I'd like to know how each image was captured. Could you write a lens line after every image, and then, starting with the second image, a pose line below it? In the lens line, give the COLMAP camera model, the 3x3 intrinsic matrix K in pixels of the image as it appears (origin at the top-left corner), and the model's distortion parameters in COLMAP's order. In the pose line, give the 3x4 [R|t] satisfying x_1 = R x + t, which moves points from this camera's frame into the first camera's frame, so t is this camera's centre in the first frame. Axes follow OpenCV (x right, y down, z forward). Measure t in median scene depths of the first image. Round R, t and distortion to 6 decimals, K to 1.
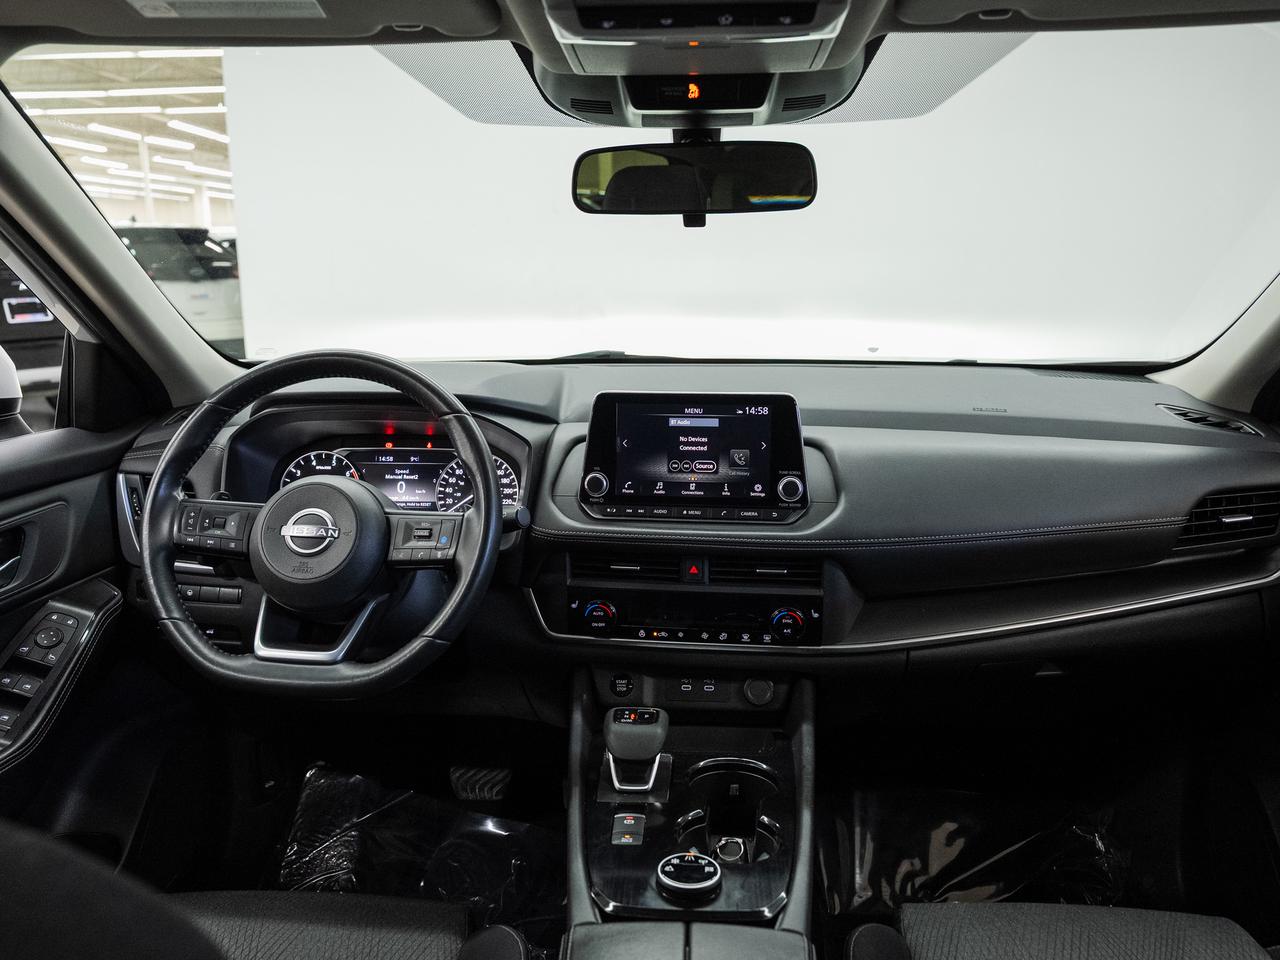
lens RADIAL K [[899.6, 0, 640.0], [0, 899.6, 480.0], [0, 0, 1]] dist [-0.038064, 0.001629]
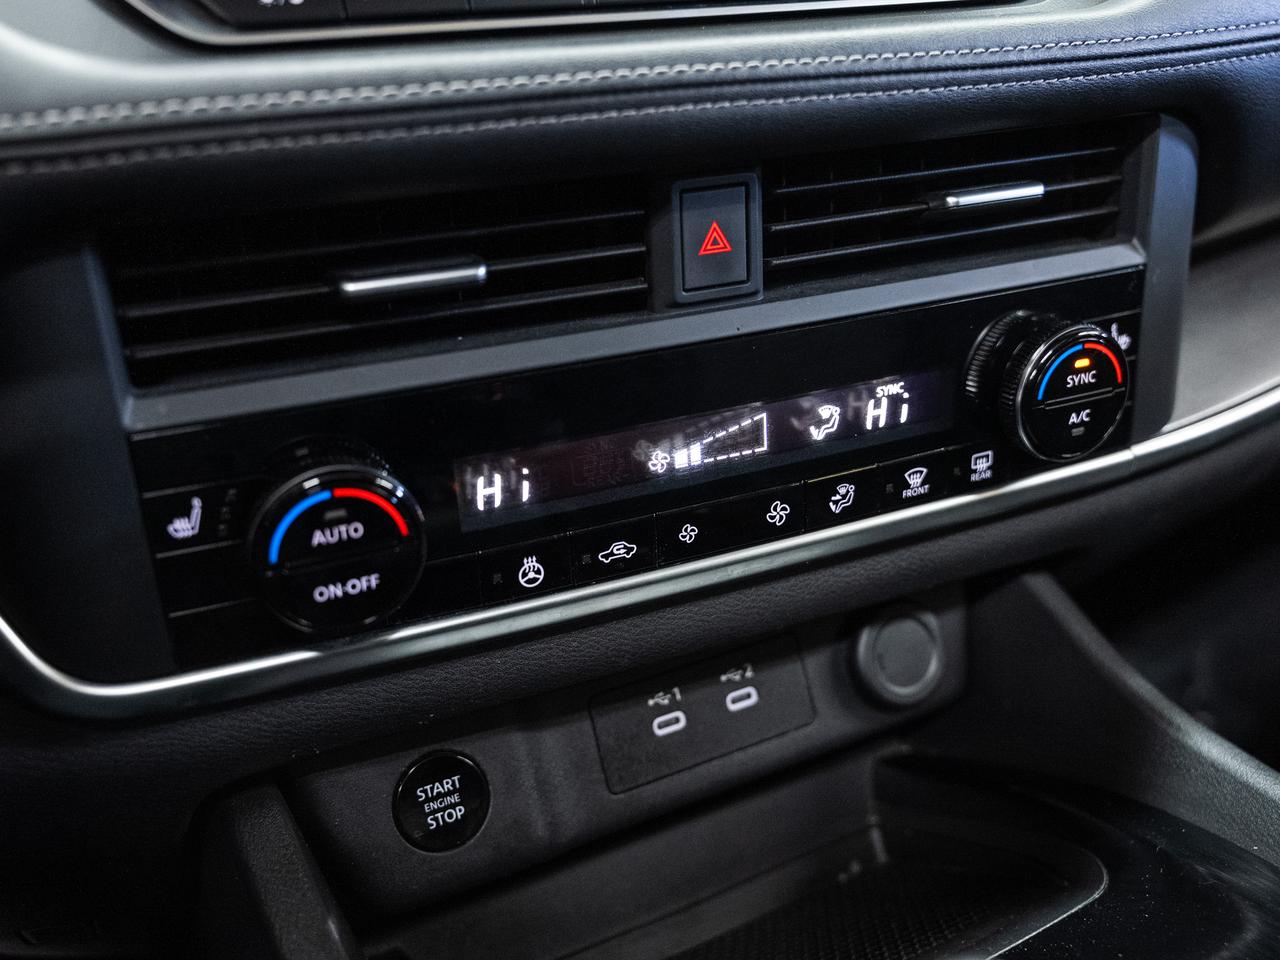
lens RADIAL K [[1237.0, 0, 640.0], [0, 1237.0, 480.0], [0, 0, 1]] dist [-0.004165, -0.014507]
pose [[0.871166, -0.230119, 0.433722, -0.111110], [0.155040, 0.967099, 0.201699, 0.099792], [-0.465867, -0.108469, 0.878181, 0.787300]]
